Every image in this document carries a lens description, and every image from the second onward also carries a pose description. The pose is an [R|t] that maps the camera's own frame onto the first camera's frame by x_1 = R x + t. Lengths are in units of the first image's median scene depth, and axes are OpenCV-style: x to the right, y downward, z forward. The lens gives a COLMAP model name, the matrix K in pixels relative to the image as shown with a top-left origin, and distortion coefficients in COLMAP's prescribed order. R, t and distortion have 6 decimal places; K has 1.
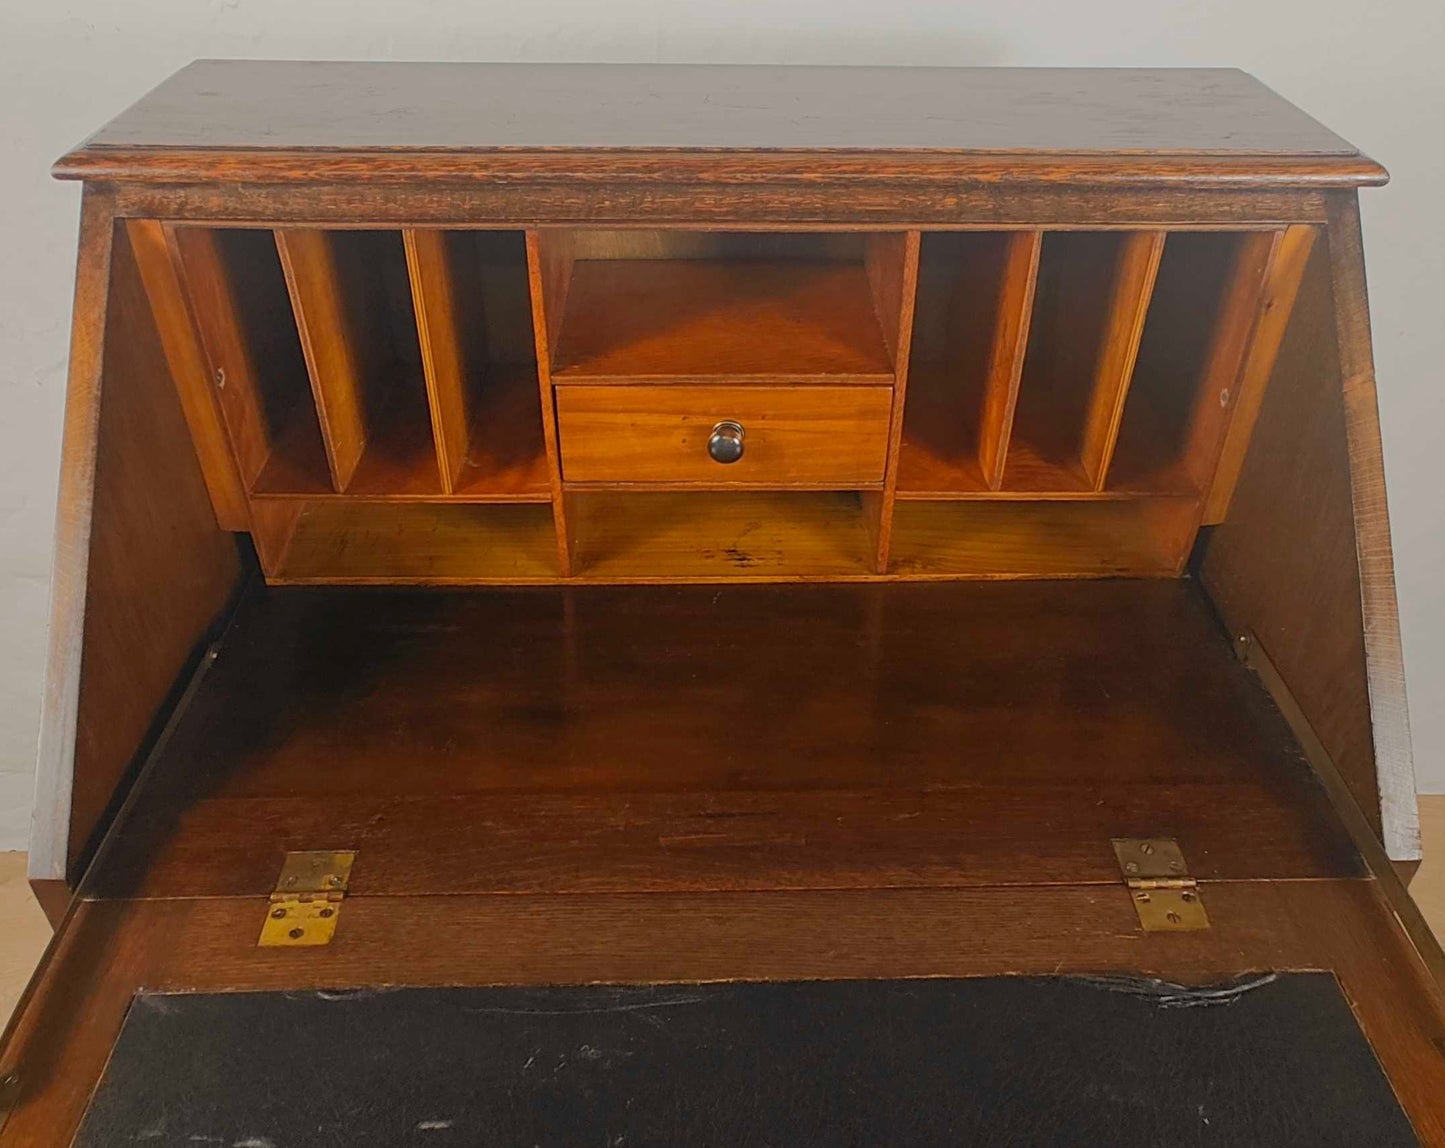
lens RADIAL K [[1074.2, 0, 722.3], [0, 1074.2, 565.1], [0, 0, 1]] dist [-0.007345, -0.006687]
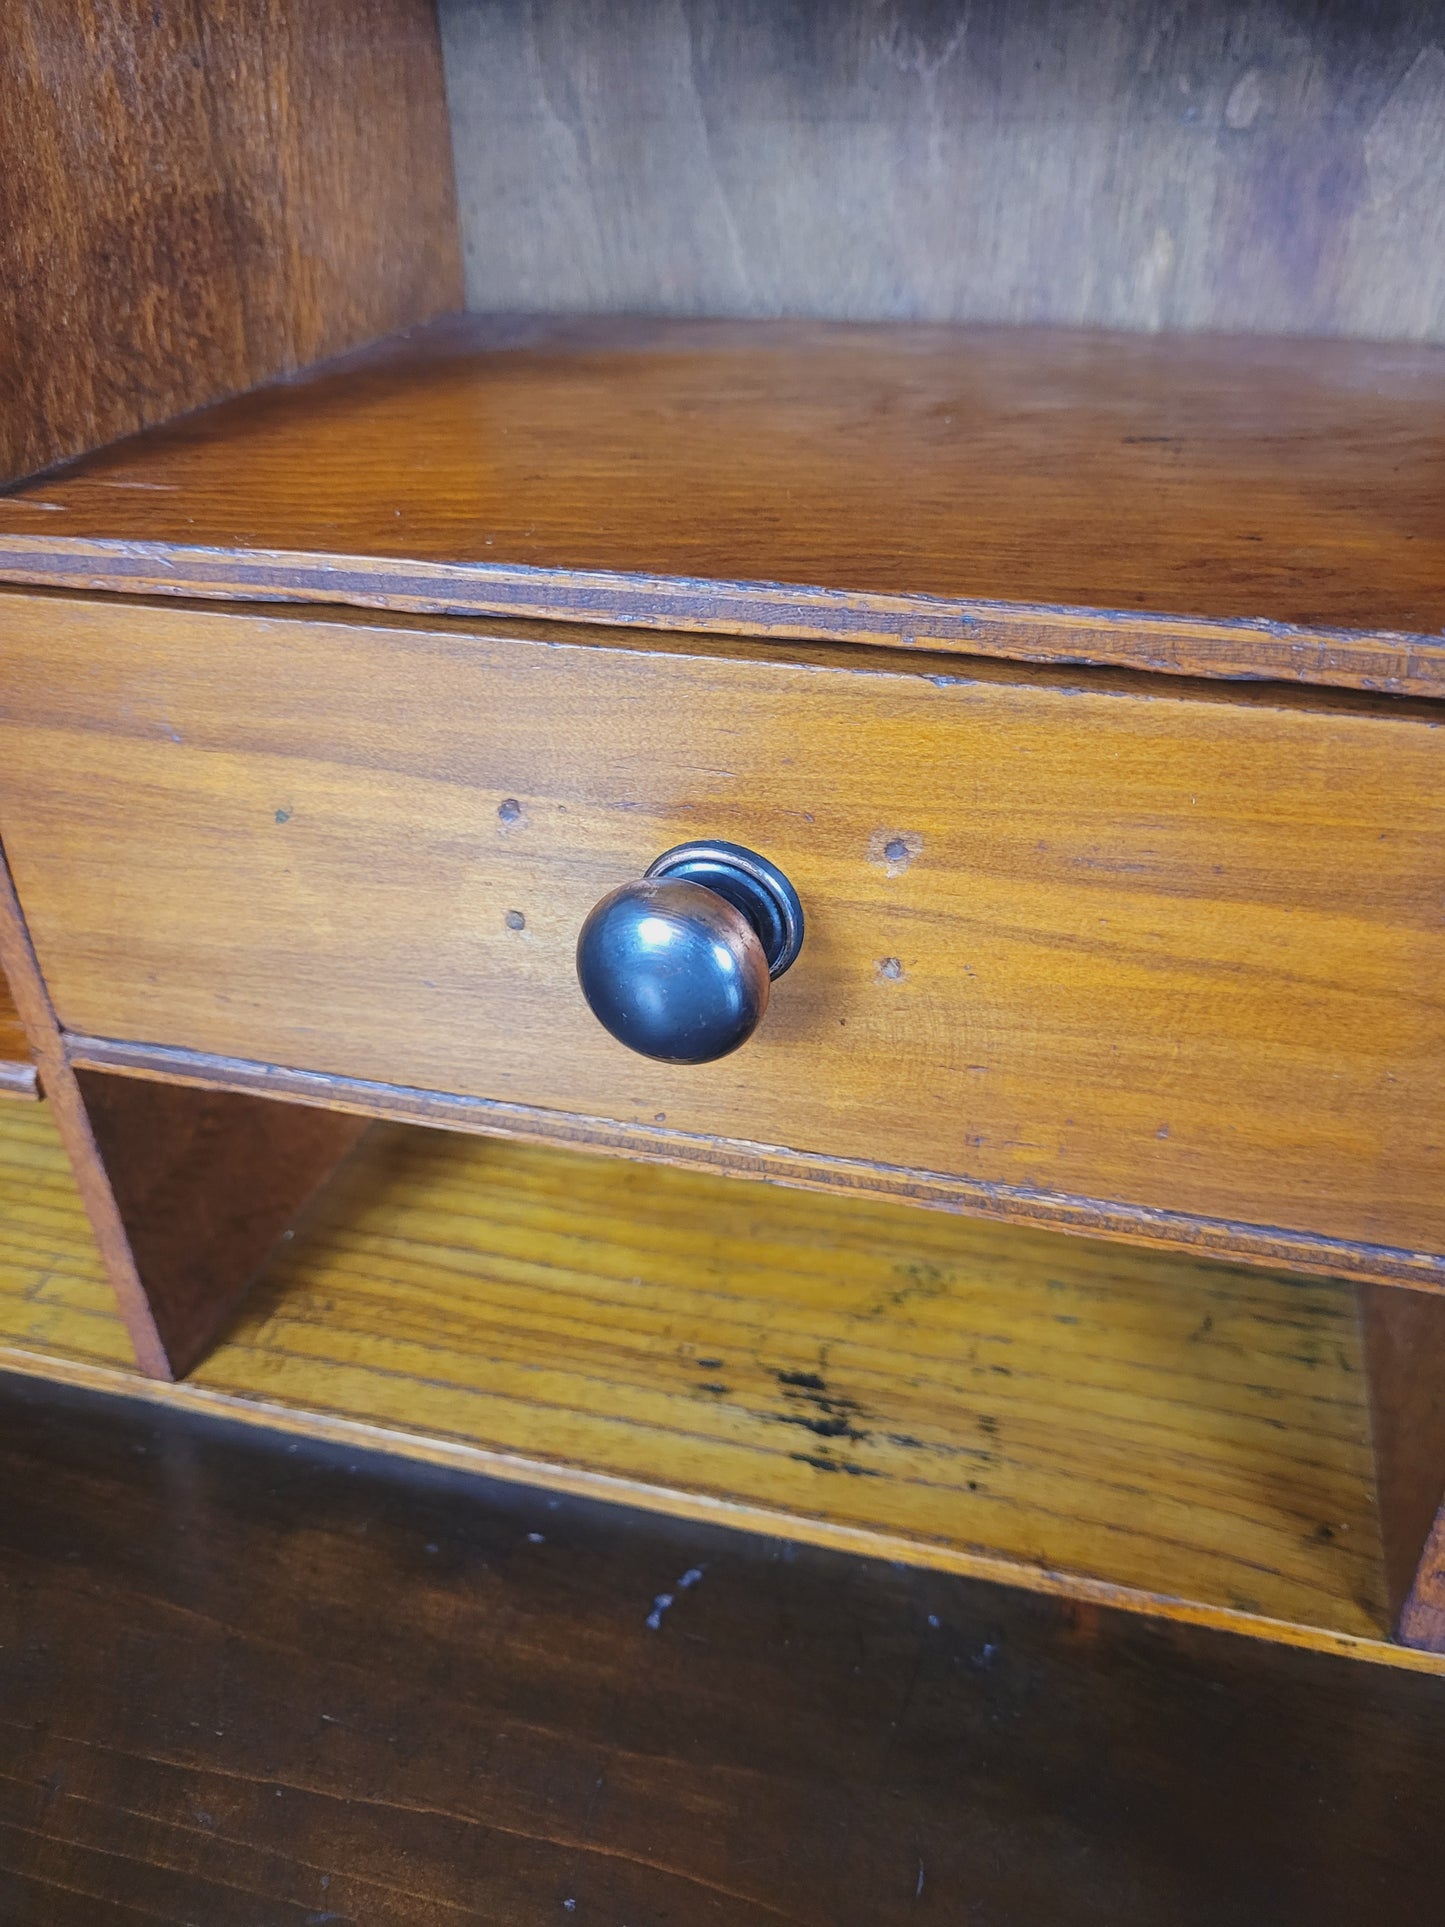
lens RADIAL K [[1419.0, 0, 761.6], [0, 1419.0, 982.4], [0, 0, 1]] dist [0.008322, 0.000546]
pose [[0.959895, 0.138335, -0.243854, 0.079542], [-0.160453, 0.984325, -0.073204, -0.092706], [0.229905, 0.109395, 0.967045, 0.756612]]
